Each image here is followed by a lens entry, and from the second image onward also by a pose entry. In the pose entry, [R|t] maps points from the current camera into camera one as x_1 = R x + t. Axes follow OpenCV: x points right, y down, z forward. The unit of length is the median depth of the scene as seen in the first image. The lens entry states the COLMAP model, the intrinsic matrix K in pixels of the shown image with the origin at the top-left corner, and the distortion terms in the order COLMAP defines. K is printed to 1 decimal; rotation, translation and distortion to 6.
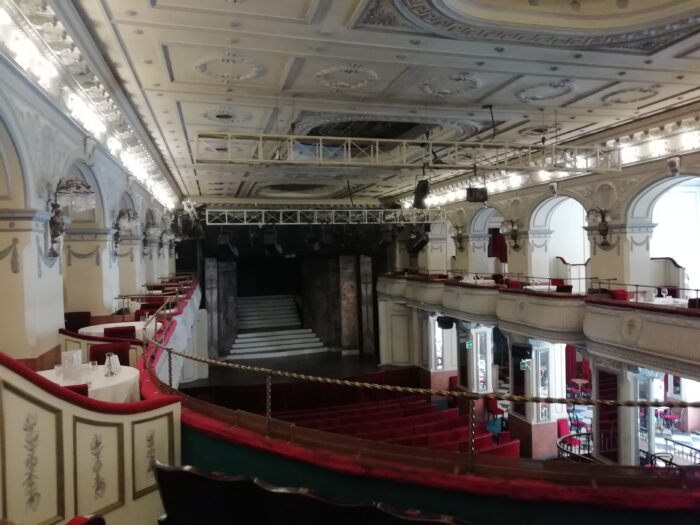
lens RADIAL K [[523.0, 0, 352.6], [0, 523.0, 260.9], [0, 0, 1]] dist [0.011471, 0.008150]
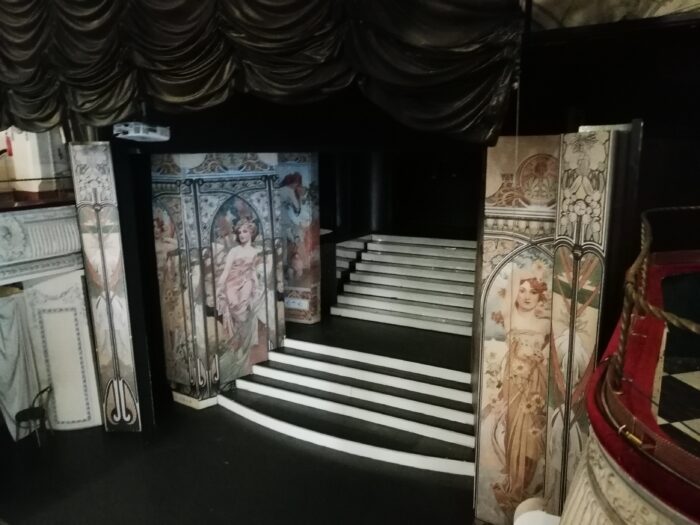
lens RADIAL K [[523.0, 0, 350.4], [0, 523.0, 262.4], [0, 0, 1]] dist [0.011471, 0.008150]
pose [[0.705557, 0.166042, -0.688926, 0.080947], [-0.015841, 0.975615, 0.218915, -0.005176], [0.708476, -0.143544, 0.690982, 0.729652]]
